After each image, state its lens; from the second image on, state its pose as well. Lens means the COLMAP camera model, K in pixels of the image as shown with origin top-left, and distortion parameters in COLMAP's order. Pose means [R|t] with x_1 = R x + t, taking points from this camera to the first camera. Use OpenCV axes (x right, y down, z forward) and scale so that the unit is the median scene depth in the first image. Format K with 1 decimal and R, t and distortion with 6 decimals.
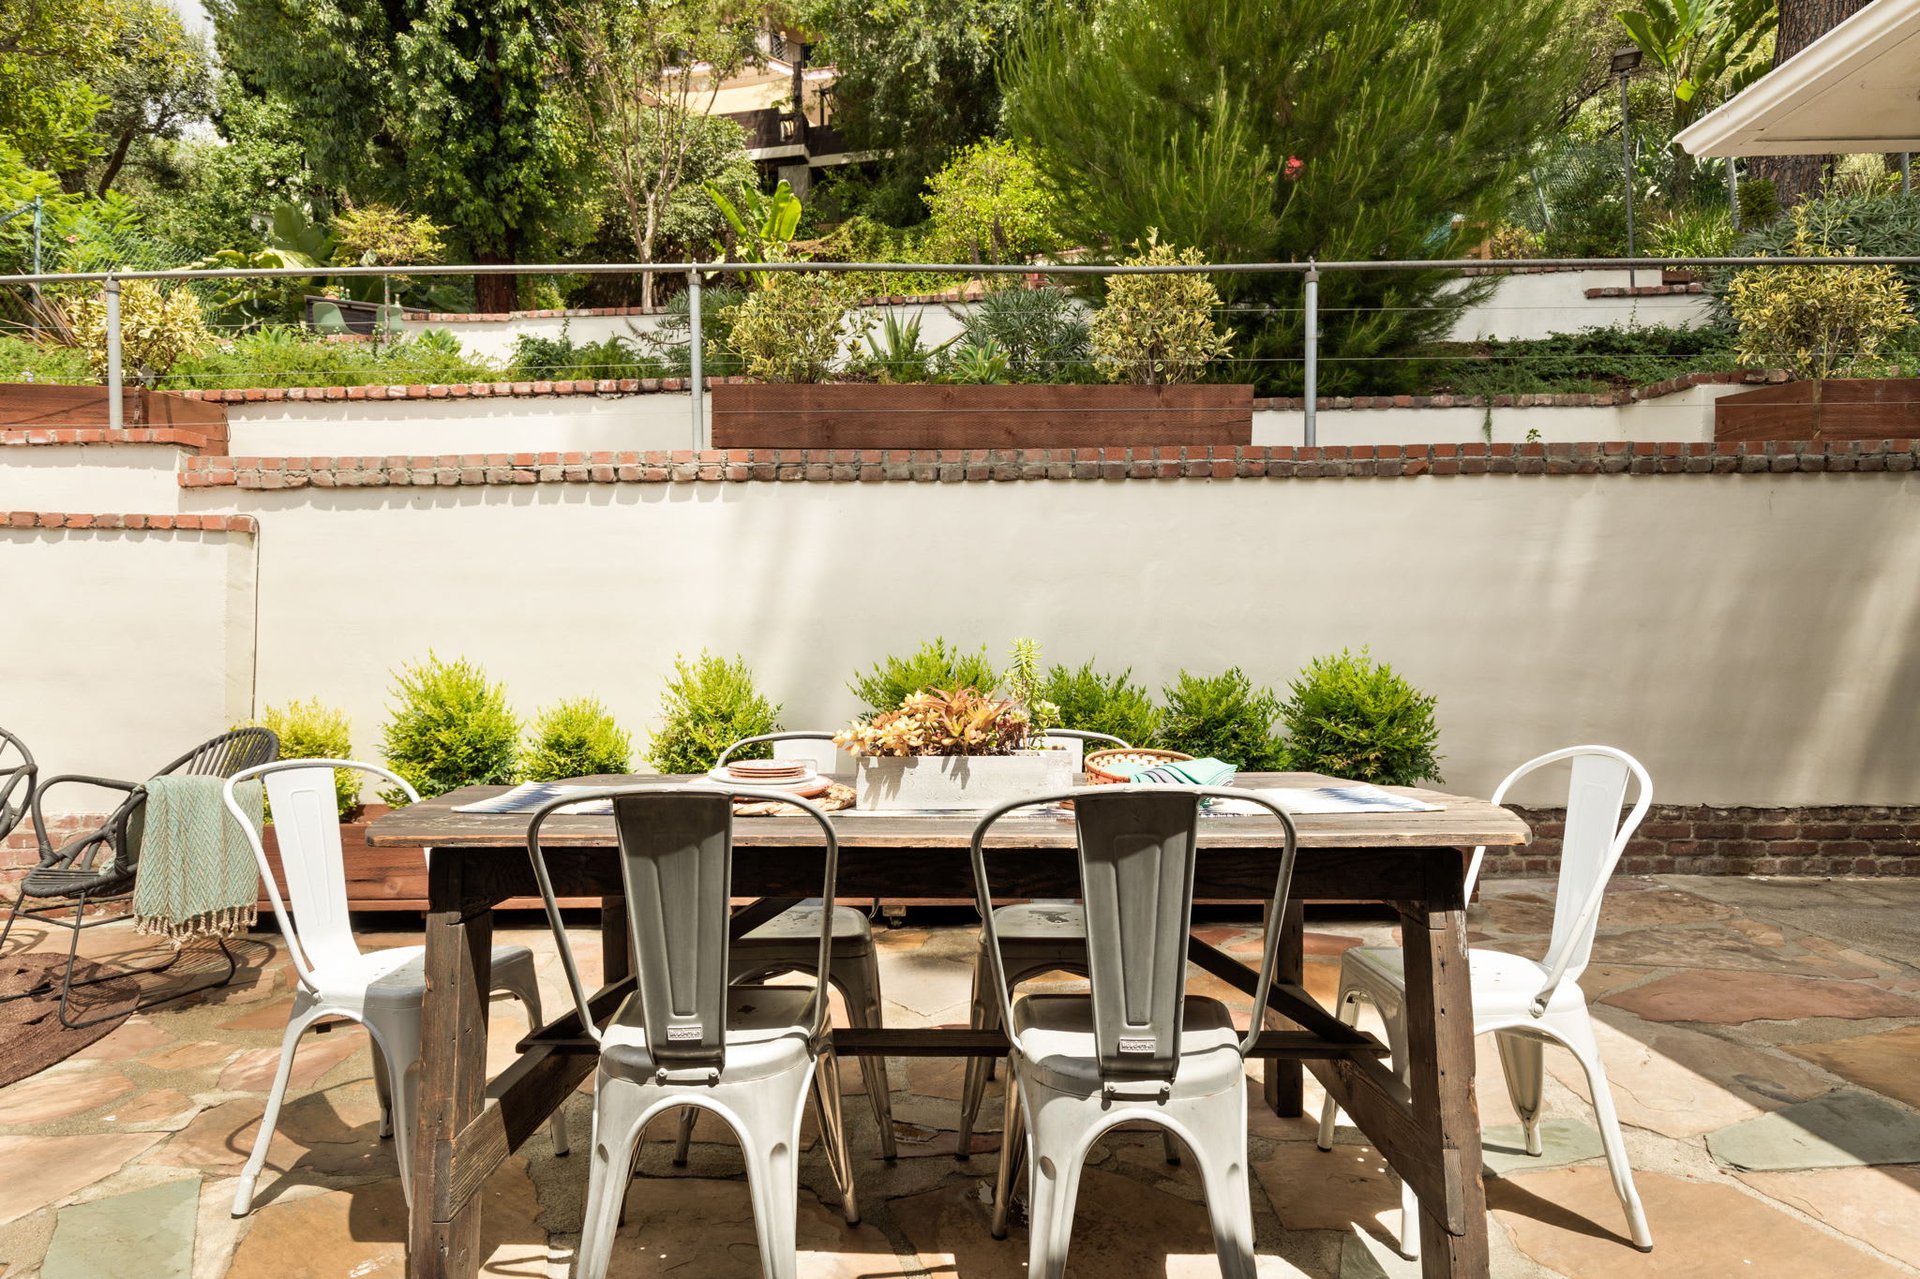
lens RADIAL K [[1177.0, 0, 960.0], [0, 1177.0, 663.2], [0, 0, 1]] dist [-0.005375, 0.000615]
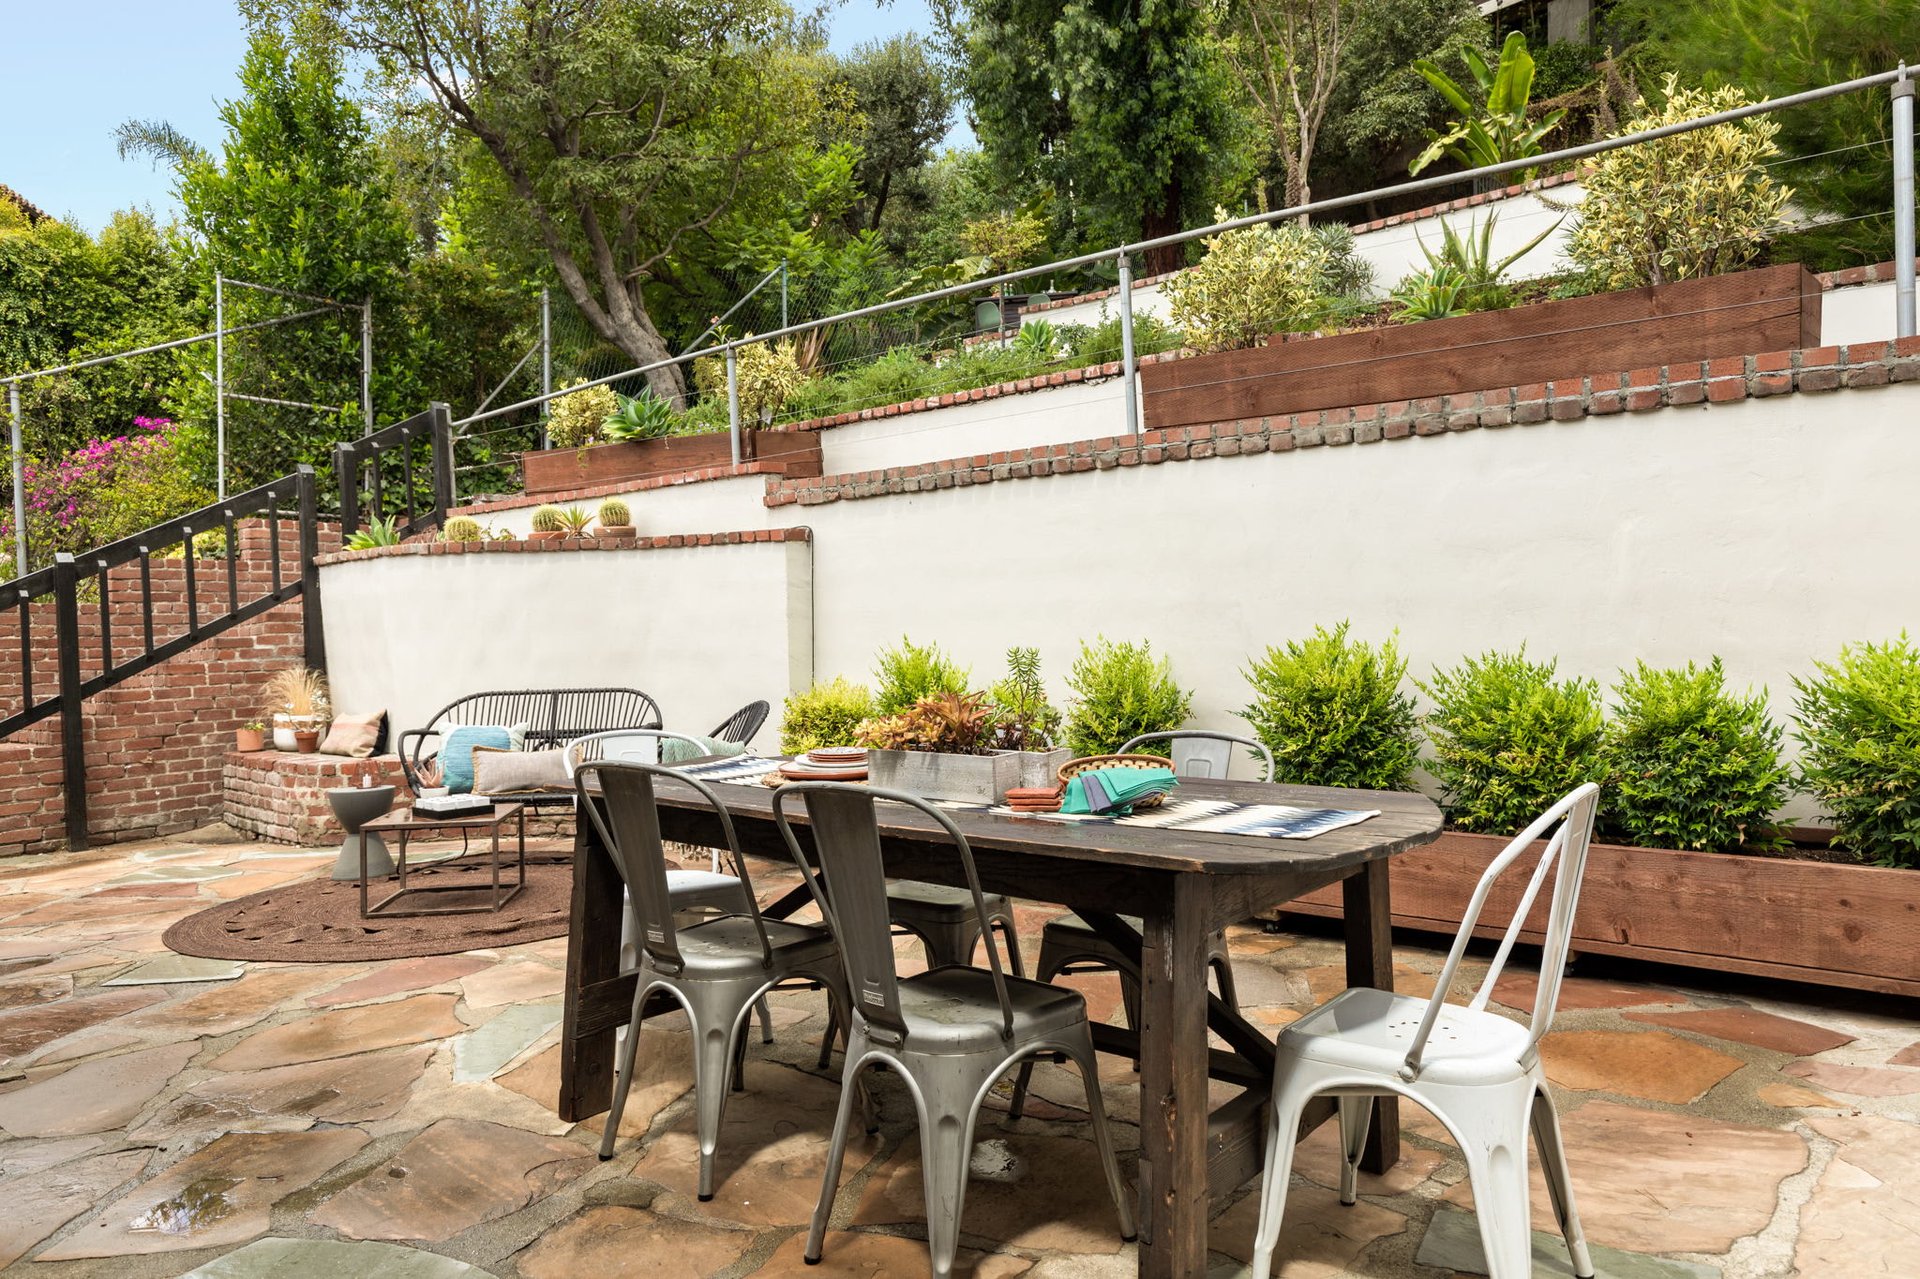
lens RADIAL K [[1529.2, 0, 965.1], [0, 1529.2, 632.4], [0, 0, 1]] dist [-0.016024, 0.010803]
pose [[0.716126, 0.001411, -0.697969, 0.564040], [0.009621, 0.999883, 0.011893, -0.028732], [0.697904, -0.015232, 0.716029, -0.025956]]
